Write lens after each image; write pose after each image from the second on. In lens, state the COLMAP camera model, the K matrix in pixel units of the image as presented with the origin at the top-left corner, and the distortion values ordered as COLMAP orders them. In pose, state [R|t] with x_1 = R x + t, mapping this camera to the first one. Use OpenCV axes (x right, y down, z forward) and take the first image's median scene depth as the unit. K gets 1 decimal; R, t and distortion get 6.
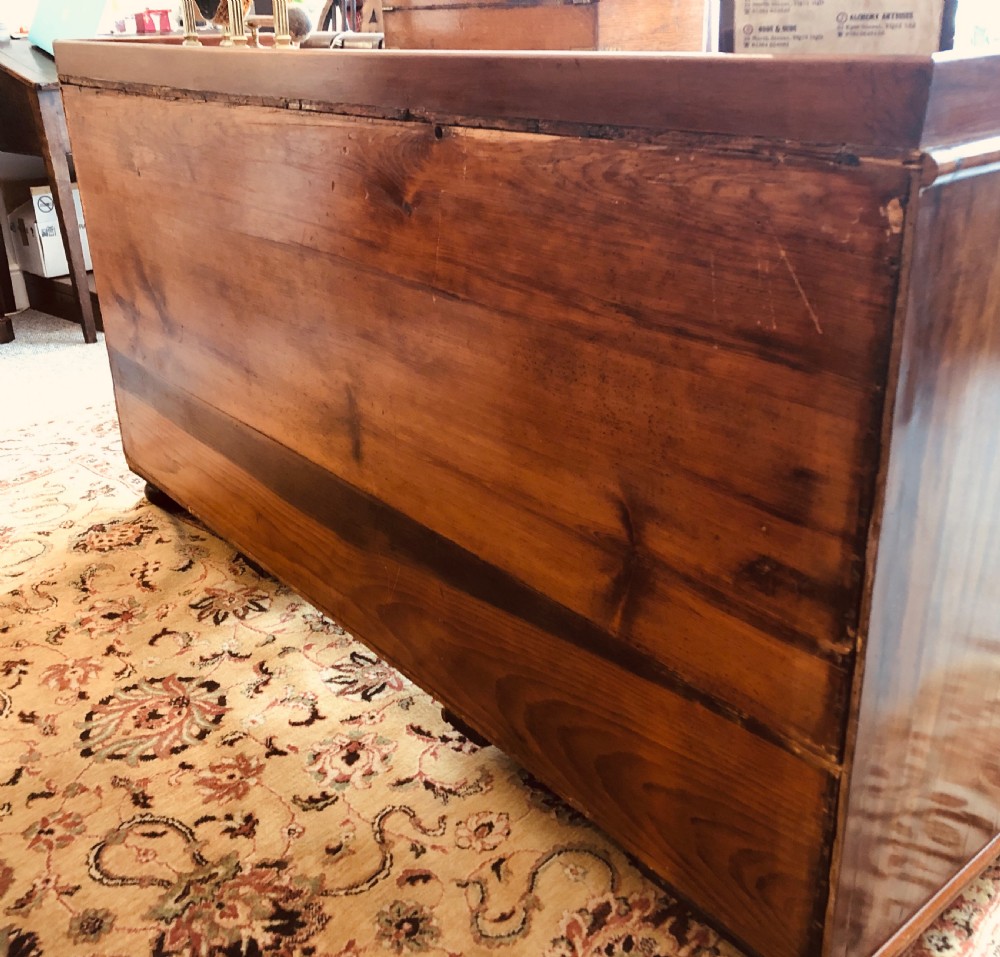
lens RADIAL K [[1042.5, 0, 499.8], [0, 1042.5, 474.9], [0, 0, 1]] dist [0.021686, 0.000000]
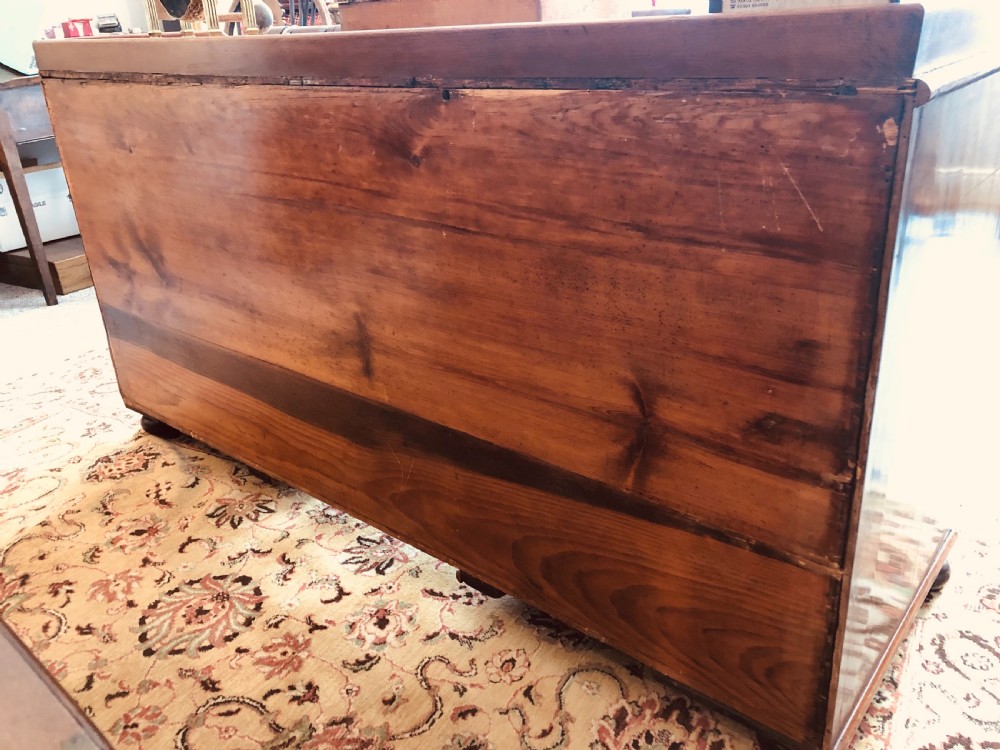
lens RADIAL K [[817.7, 0, 500.4], [0, 817.7, 377.3], [0, 0, 1]] dist [0.024110, -0.009750]
pose [[0.982639, -0.098590, 0.157166, -0.146783], [0.099131, 0.995065, 0.004414, -0.001375], [-0.156825, 0.011243, 0.987562, 0.049670]]
